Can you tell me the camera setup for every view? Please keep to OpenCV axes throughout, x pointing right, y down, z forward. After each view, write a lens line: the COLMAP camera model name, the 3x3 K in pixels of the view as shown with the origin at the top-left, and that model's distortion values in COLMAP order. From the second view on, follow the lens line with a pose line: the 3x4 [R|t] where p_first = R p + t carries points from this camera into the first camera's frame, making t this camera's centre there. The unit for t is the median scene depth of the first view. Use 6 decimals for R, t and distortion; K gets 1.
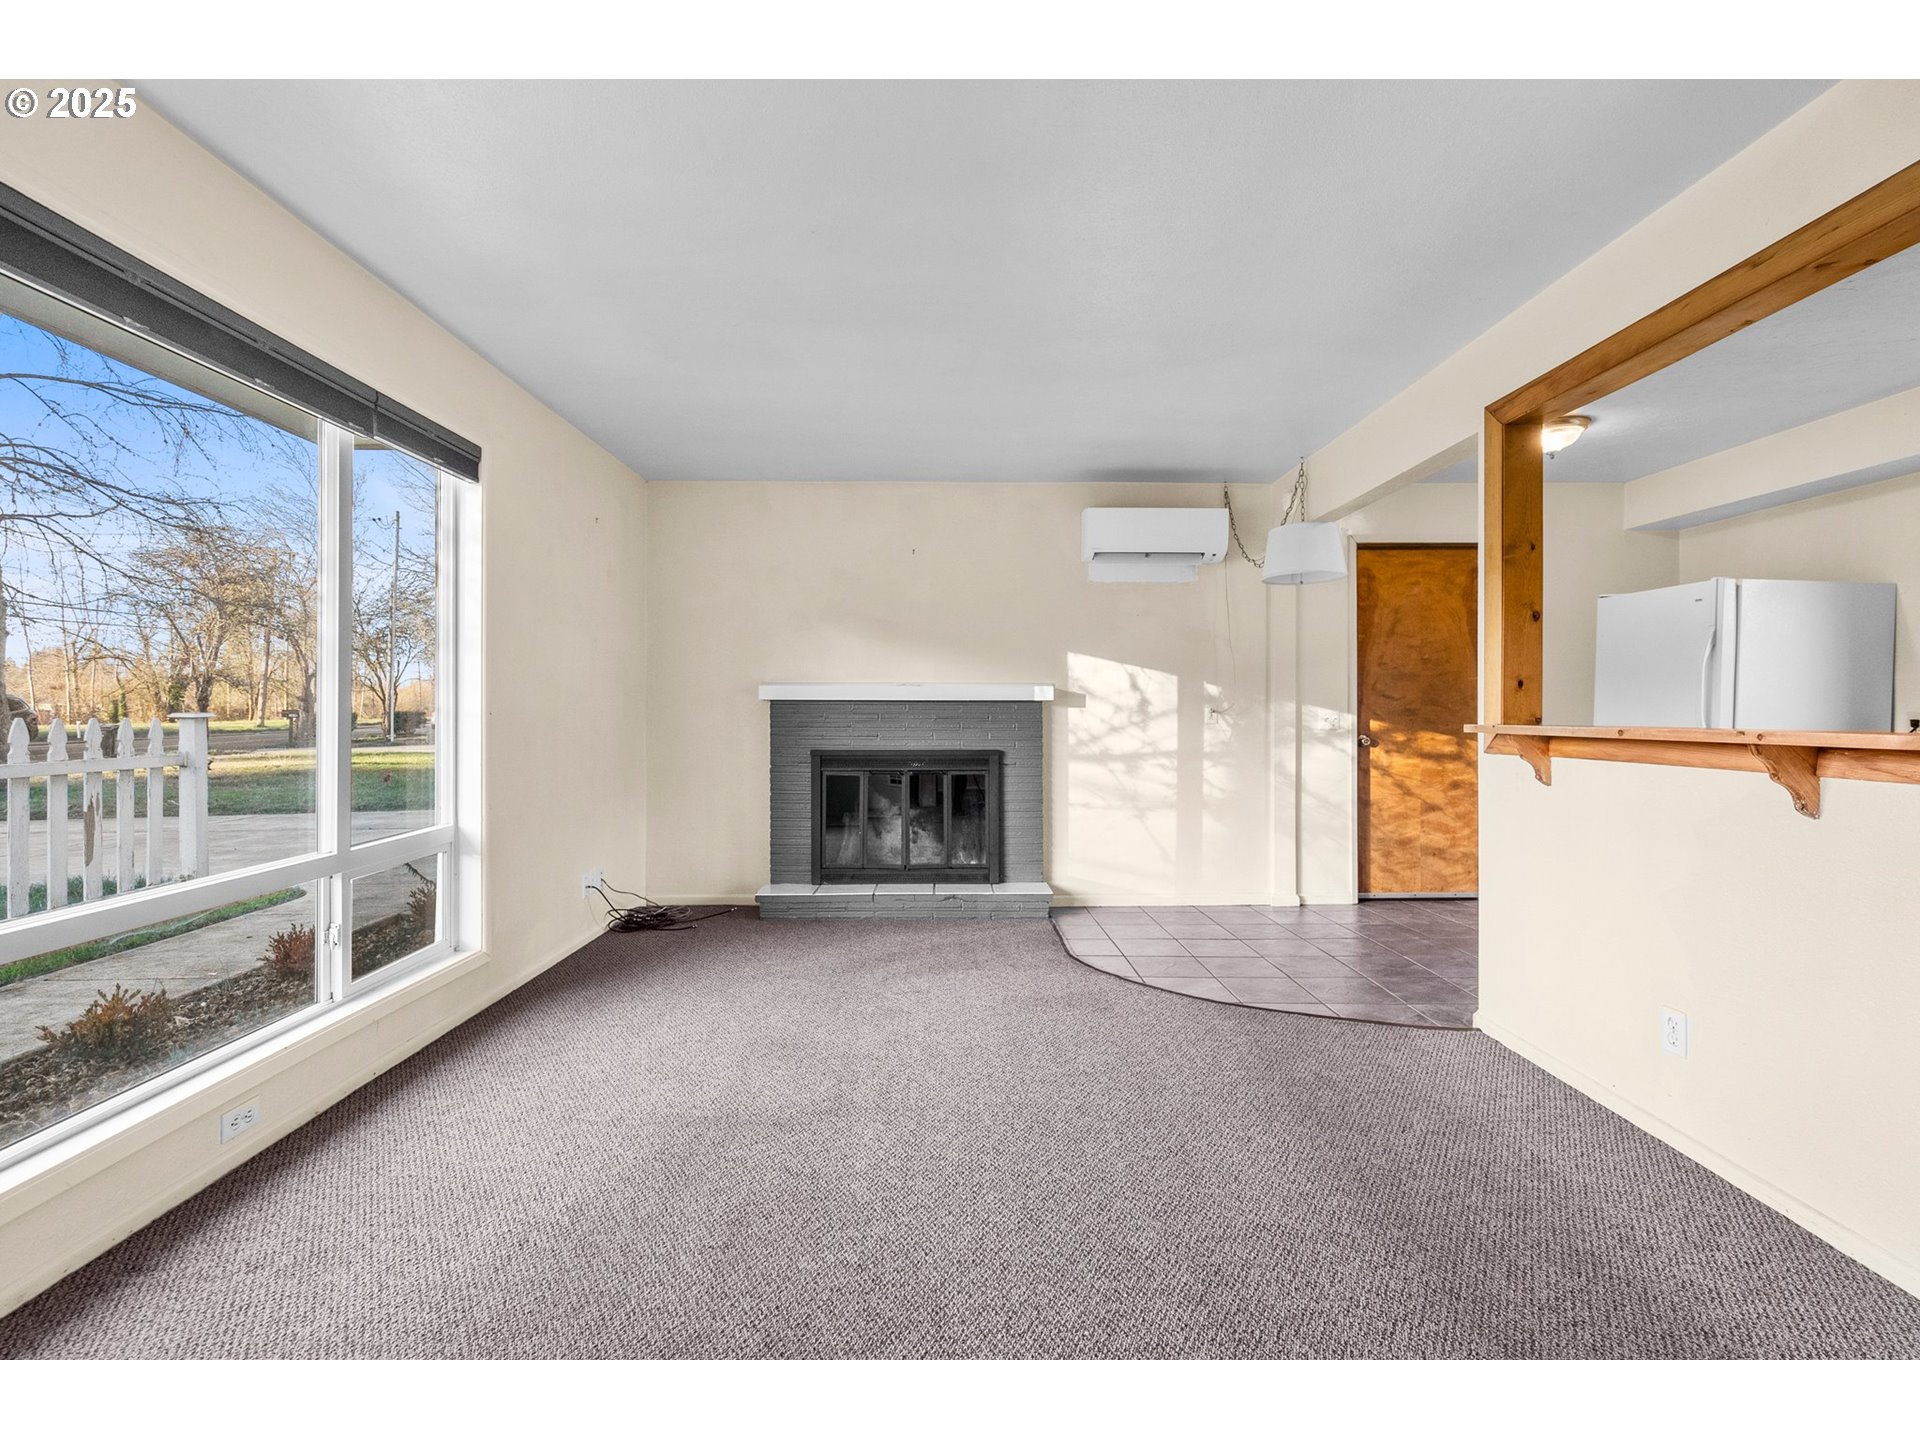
lens RADIAL K [[881.2, 0, 959.3], [0, 881.2, 713.8], [0, 0, 1]] dist [-0.002352, -0.000012]
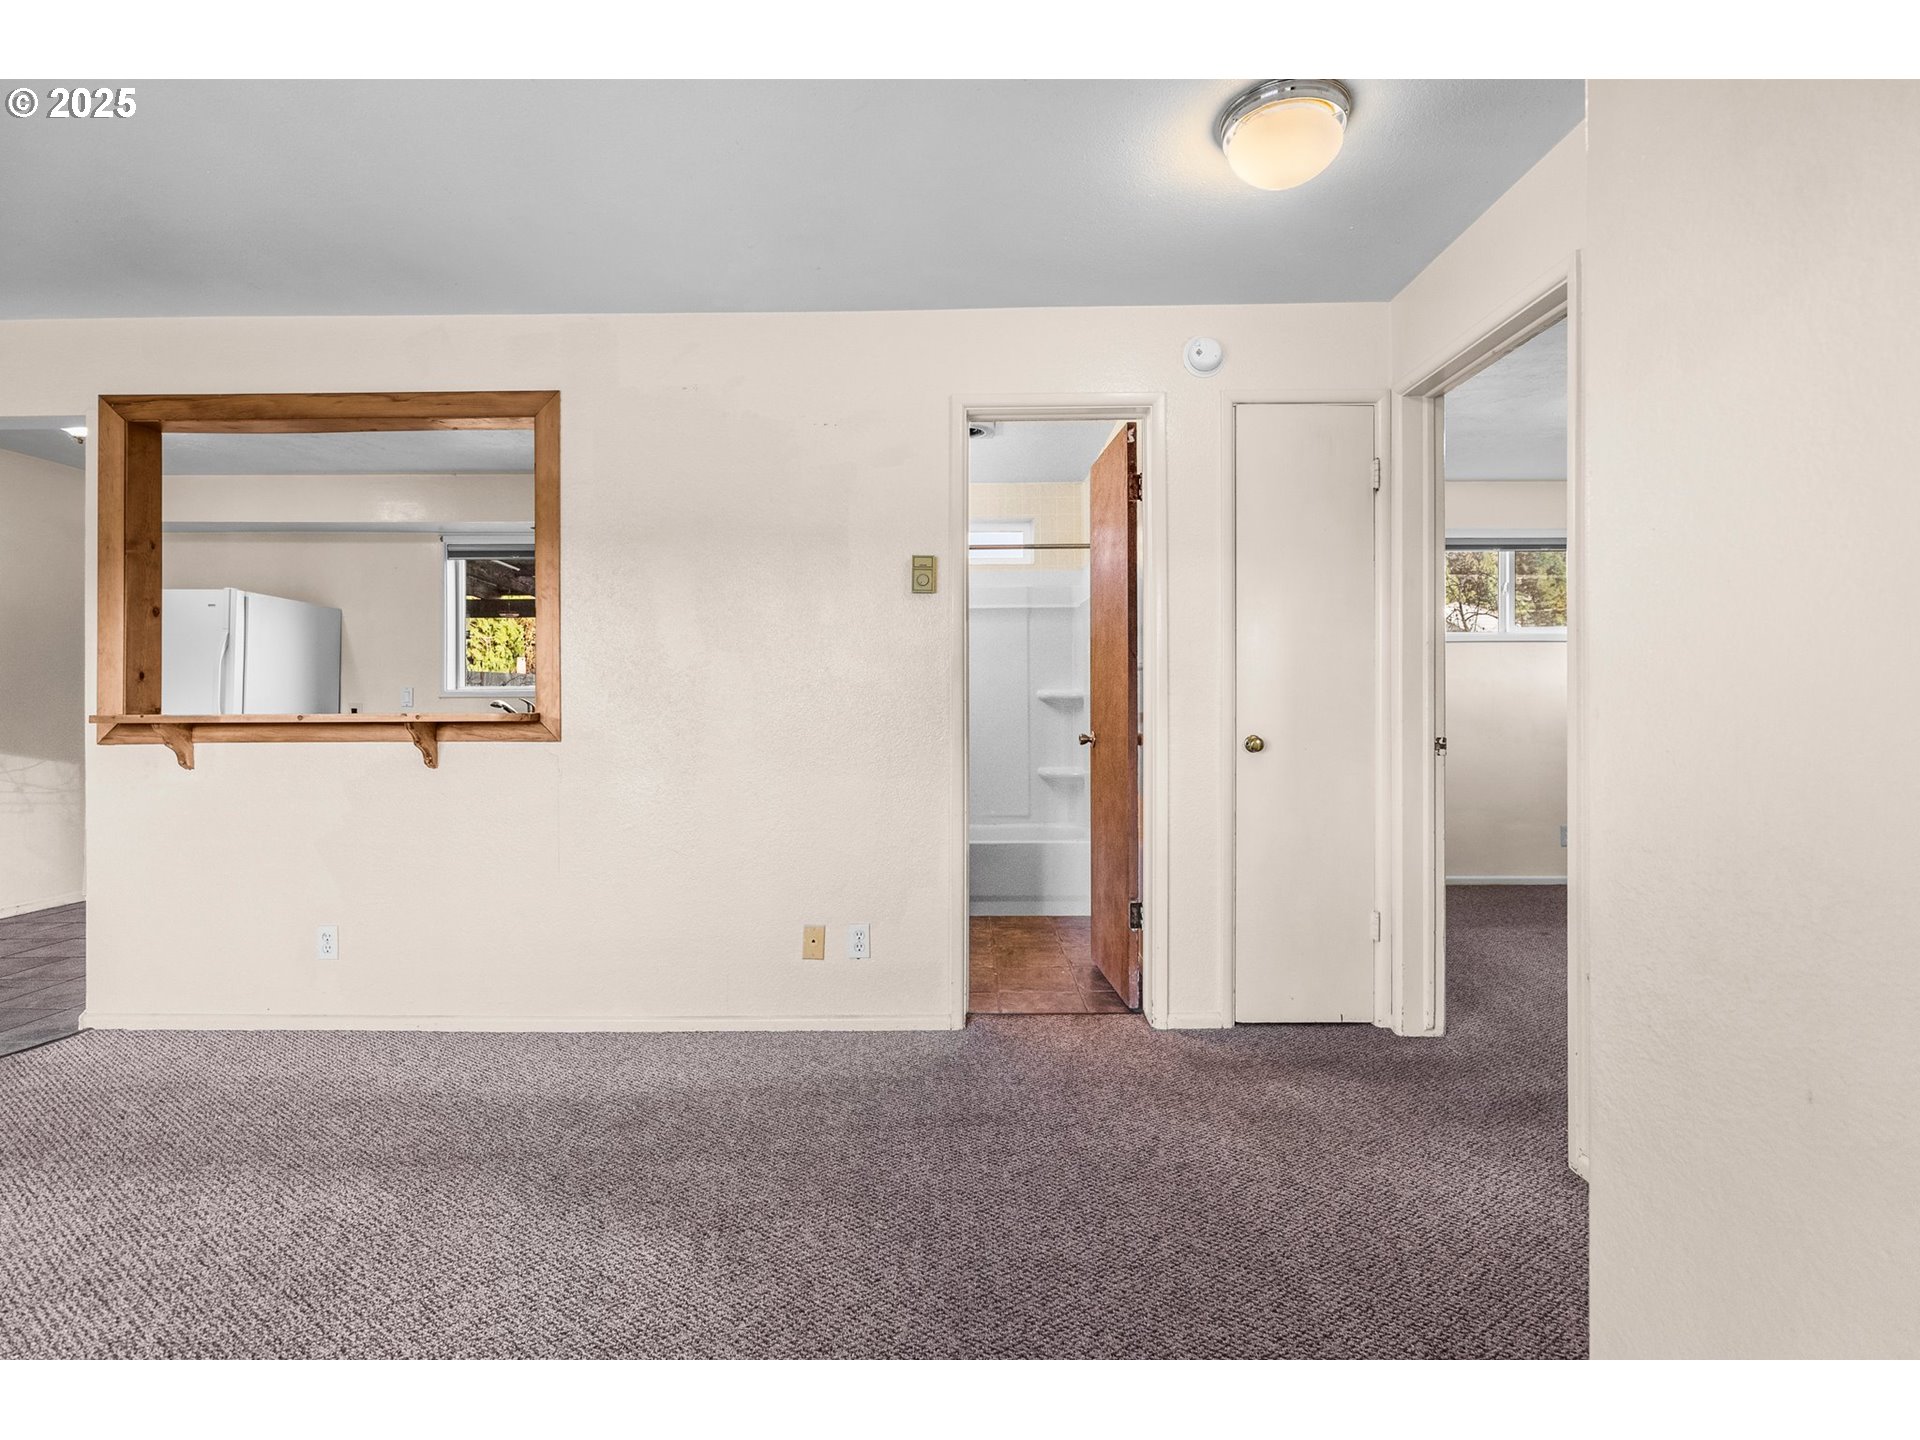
lens RADIAL K [[882.4, 0, 955.4], [0, 882.4, 697.4], [0, 0, 1]] dist [-0.000487, 0.001035]
pose [[0.022647, 0.004748, 0.999732, -0.227677], [0.007775, 0.999958, -0.004925, 0.002622], [-0.999713, 0.007884, 0.022609, 0.009539]]
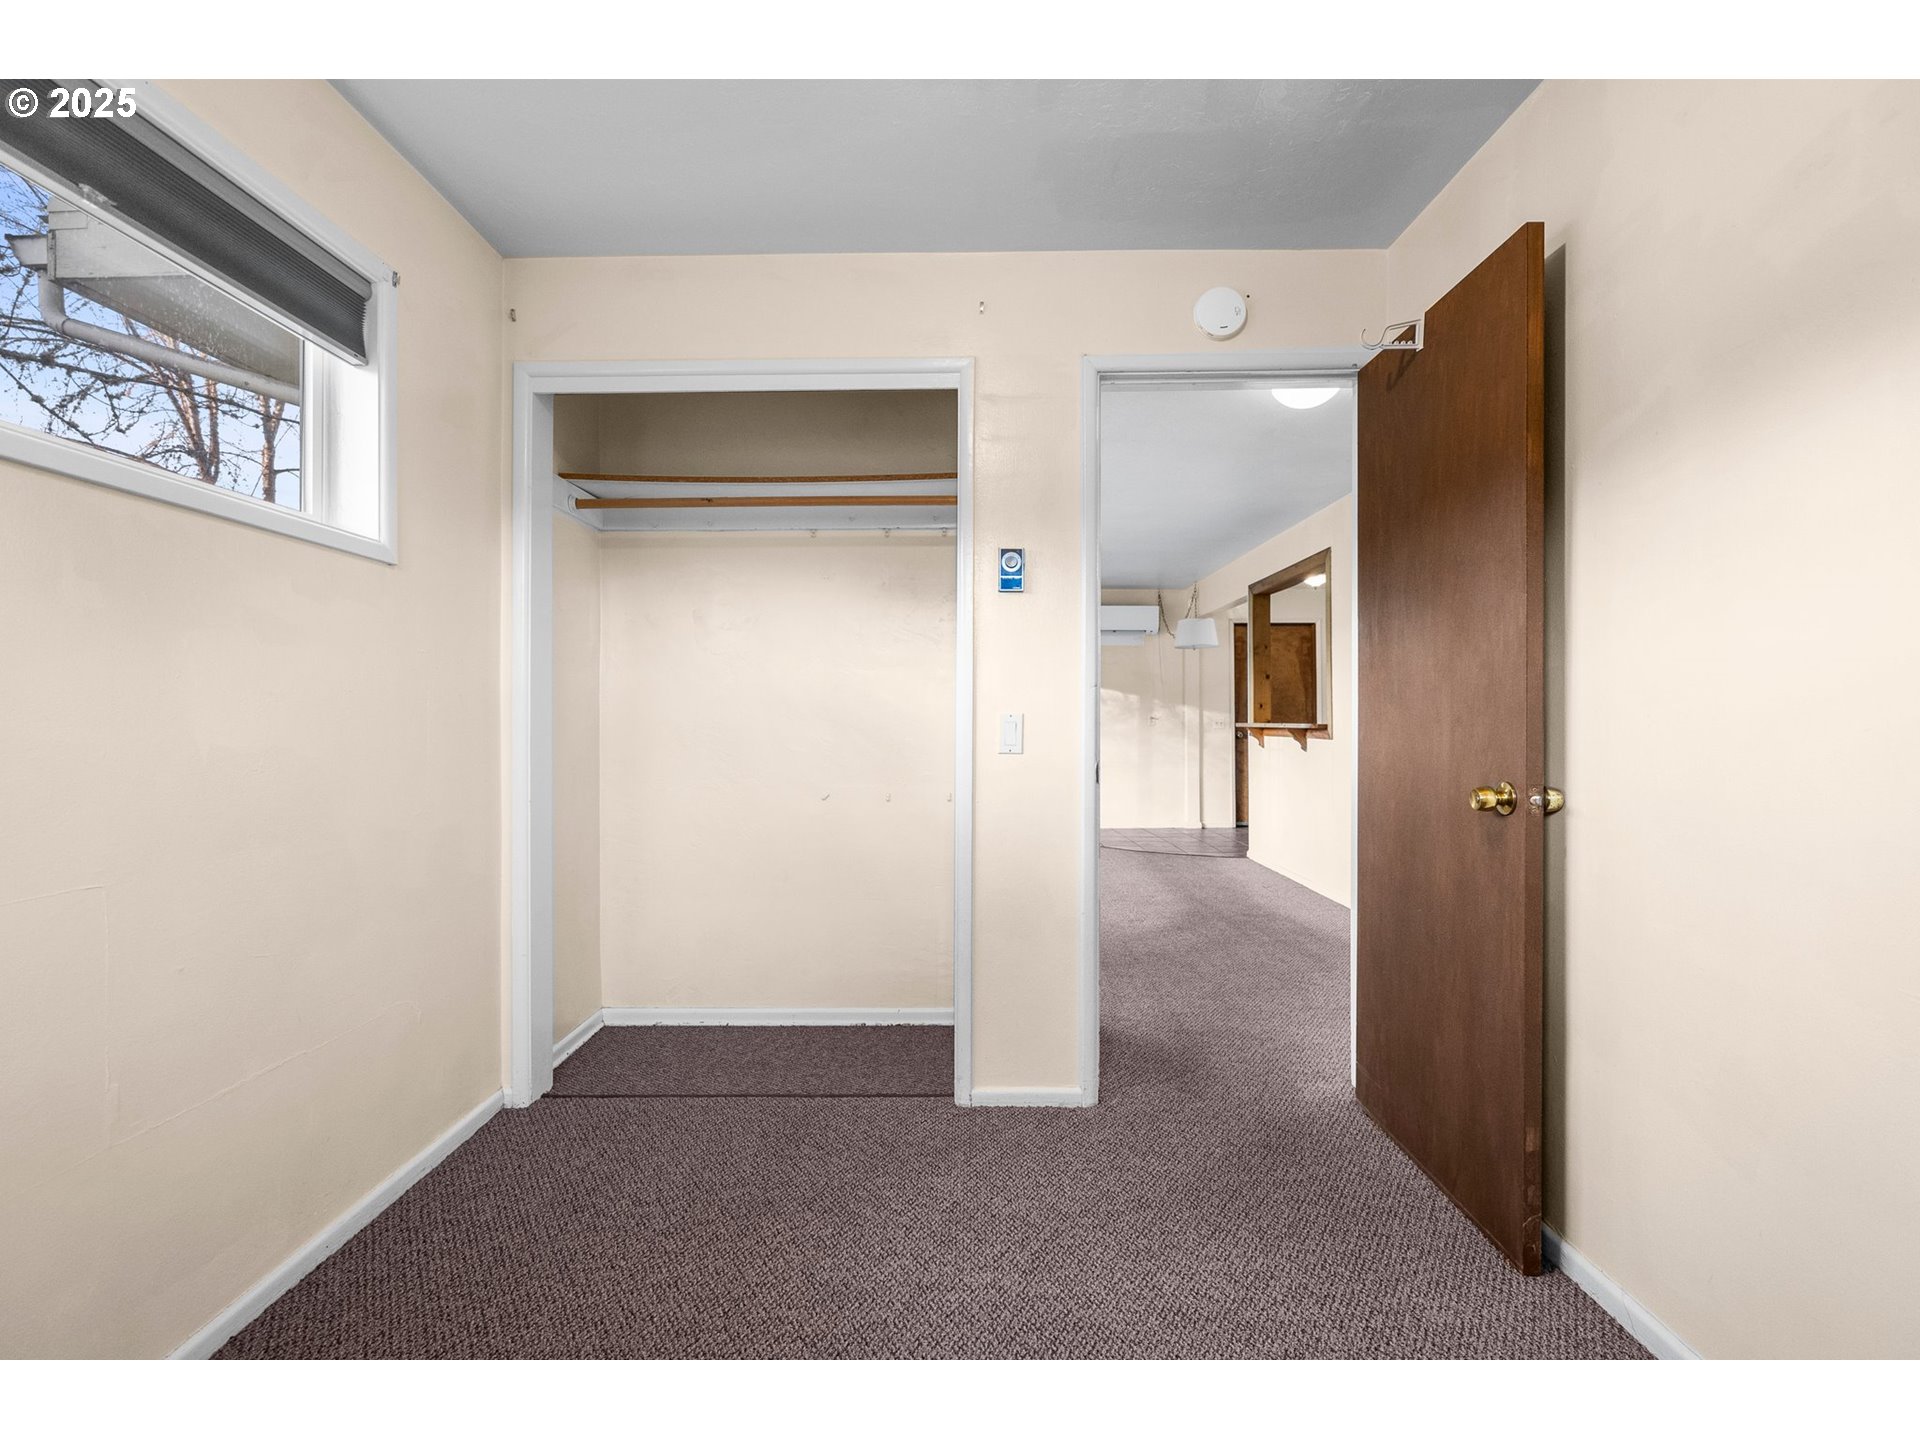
lens RADIAL K [[883.7, 0, 955.0], [0, 883.7, 719.5], [0, 0, 1]] dist [-0.002208, 0.000480]
pose [[0.999739, -0.001078, -0.022812, -0.072052], [0.000940, 0.999981, -0.006068, 0.008941], [0.022818, 0.006045, 0.999721, -0.810960]]
